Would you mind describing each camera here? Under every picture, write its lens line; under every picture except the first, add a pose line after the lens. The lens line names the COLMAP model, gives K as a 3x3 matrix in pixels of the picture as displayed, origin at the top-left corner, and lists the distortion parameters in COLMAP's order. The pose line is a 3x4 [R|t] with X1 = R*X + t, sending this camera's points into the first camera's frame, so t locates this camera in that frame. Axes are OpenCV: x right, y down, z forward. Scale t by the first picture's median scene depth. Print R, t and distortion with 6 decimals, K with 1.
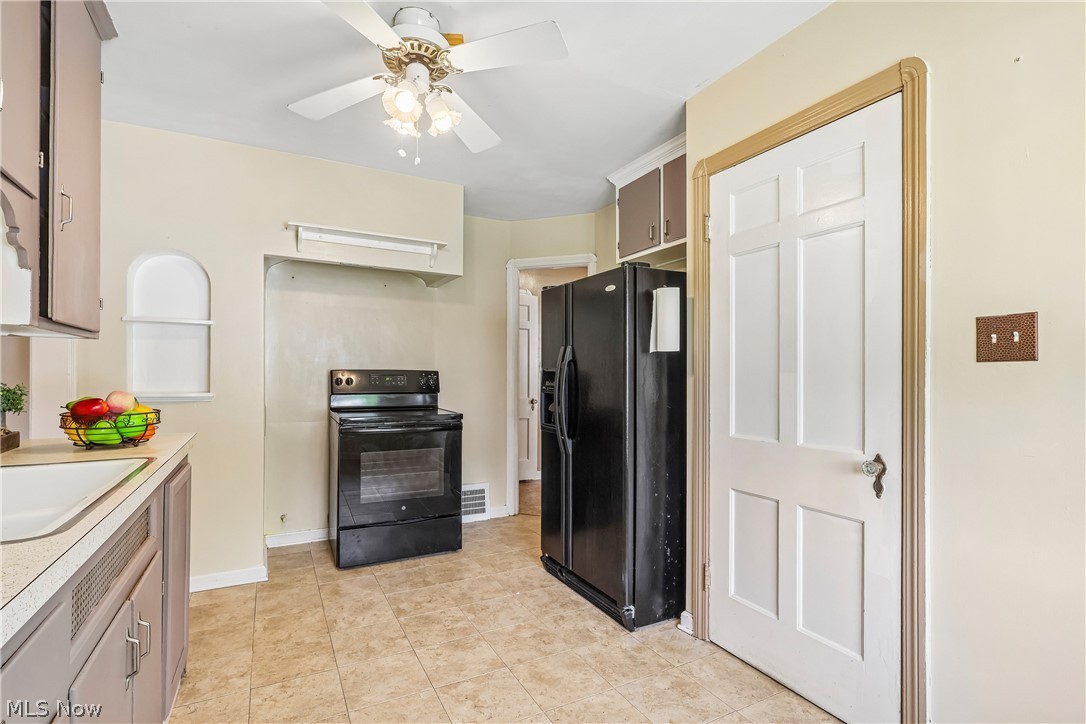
lens RADIAL K [[505.6, 0, 537.8], [0, 505.6, 369.8], [0, 0, 1]] dist [-0.003870, 0.000127]
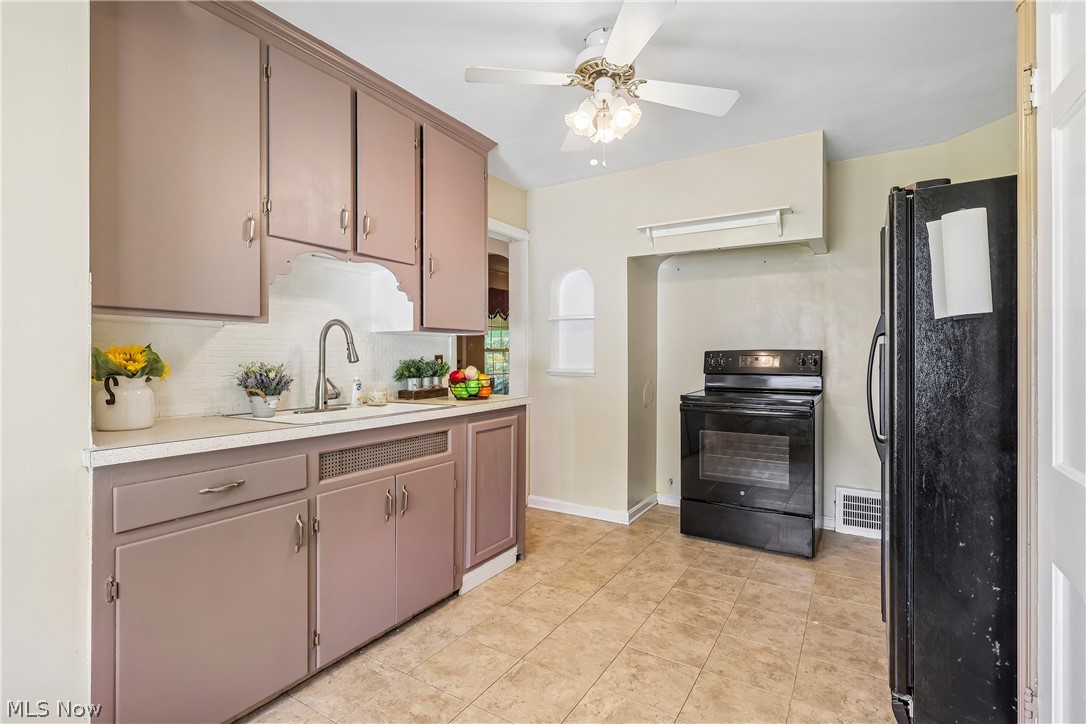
lens RADIAL K [[516.9, 0, 543.9], [0, 516.9, 352.8], [0, 0, 1]] dist [-0.000388, 0.000475]
pose [[0.509928, -0.009891, -0.860160, 0.520351], [0.013223, 0.999906, -0.003658, 0.004885], [0.860115, -0.009509, 0.510011, 0.229164]]
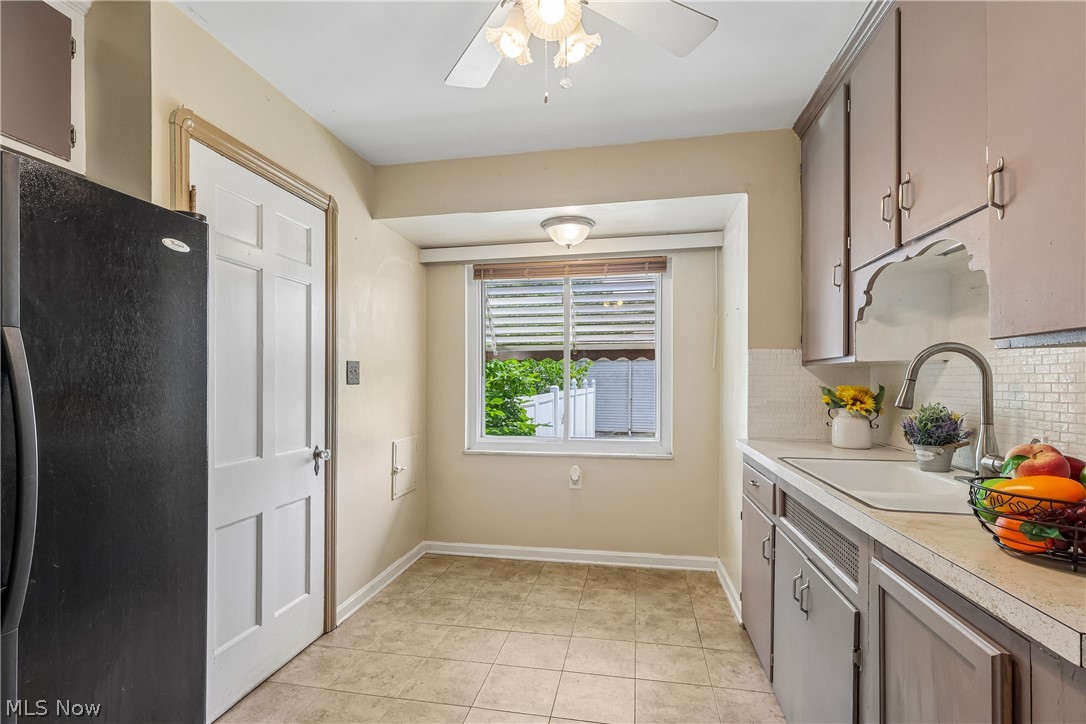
lens RADIAL K [[522.1, 0, 539.7], [0, 522.1, 384.1], [0, 0, 1]] dist [0.000441, 0.000333]
pose [[-0.774187, -0.006434, 0.632925, -0.526137], [-0.009748, 0.999951, -0.001758, -0.011854], [-0.632882, -0.007531, -0.774211, 1.169721]]
